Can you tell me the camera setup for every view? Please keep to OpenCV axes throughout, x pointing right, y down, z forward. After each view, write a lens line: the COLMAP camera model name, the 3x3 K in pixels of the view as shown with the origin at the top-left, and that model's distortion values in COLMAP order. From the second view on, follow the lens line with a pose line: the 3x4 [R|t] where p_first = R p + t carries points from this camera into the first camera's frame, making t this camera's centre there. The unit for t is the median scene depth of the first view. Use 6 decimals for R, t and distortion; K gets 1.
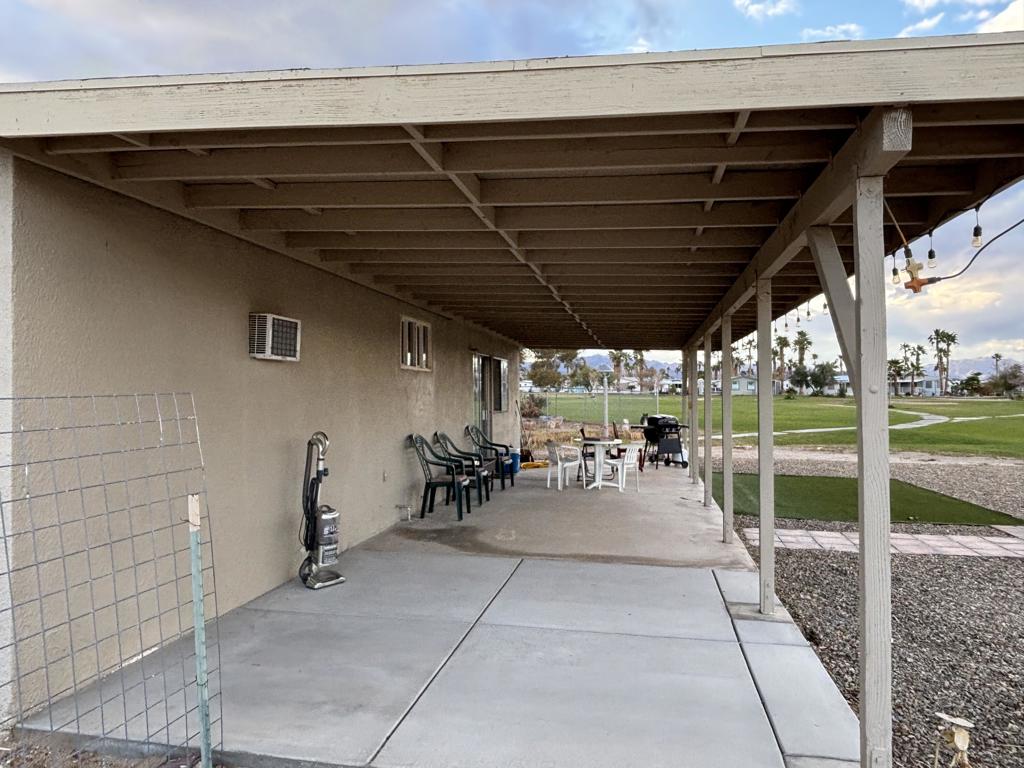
lens RADIAL K [[761.5, 0, 512.0], [0, 761.5, 384.0], [0, 0, 1]] dist [-0.006361, -0.005701]
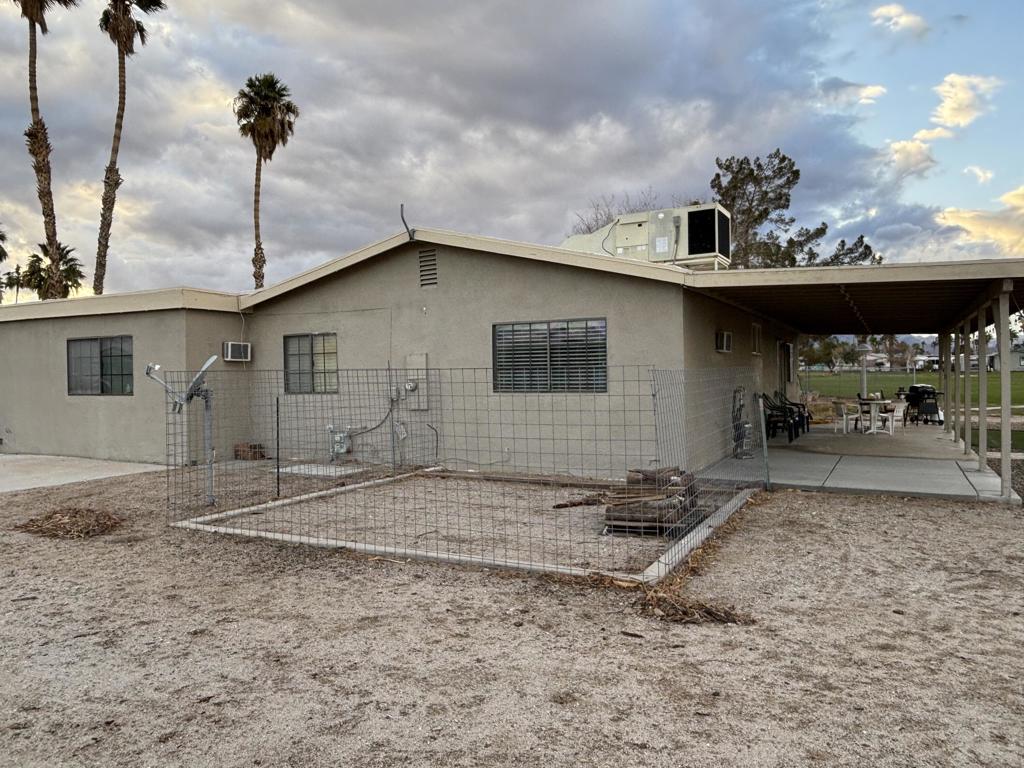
lens RADIAL K [[761.5, 0, 512.0], [0, 761.5, 384.0], [0, 0, 1]] dist [-0.006361, -0.005701]
pose [[0.957255, -0.006670, -0.289168, -0.095538], [0.014190, 0.999613, 0.023914, -0.001294], [0.288897, -0.026995, 0.956979, -0.437256]]
